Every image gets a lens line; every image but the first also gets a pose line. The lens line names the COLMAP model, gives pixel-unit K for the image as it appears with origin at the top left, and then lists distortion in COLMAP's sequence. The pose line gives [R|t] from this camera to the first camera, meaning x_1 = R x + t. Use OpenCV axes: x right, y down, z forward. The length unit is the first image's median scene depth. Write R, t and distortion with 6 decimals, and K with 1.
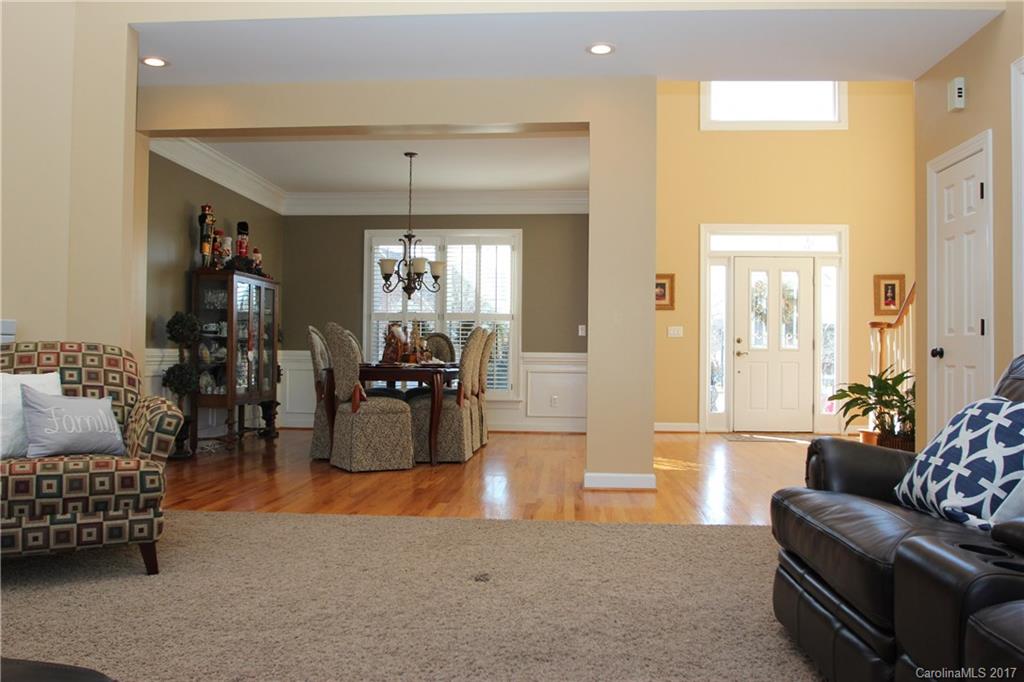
lens RADIAL K [[804.2, 0, 512.4], [0, 804.2, 342.7], [0, 0, 1]] dist [-0.004259, -0.000345]
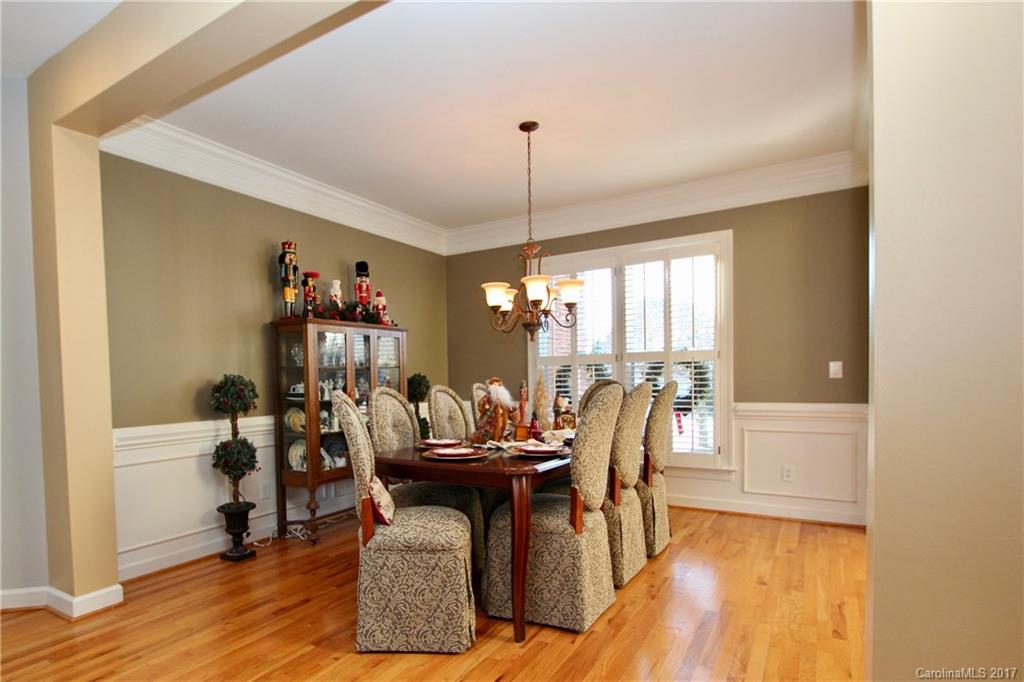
lens RADIAL K [[476.3, 0, 506.7], [0, 476.3, 383.6], [0, 0, 1]] dist [-0.000603, -0.001452]
pose [[0.870521, -0.011597, -0.491994, 0.051823], [0.033044, 0.998844, 0.034923, -0.031762], [0.491020, -0.046659, 0.869898, 0.624078]]
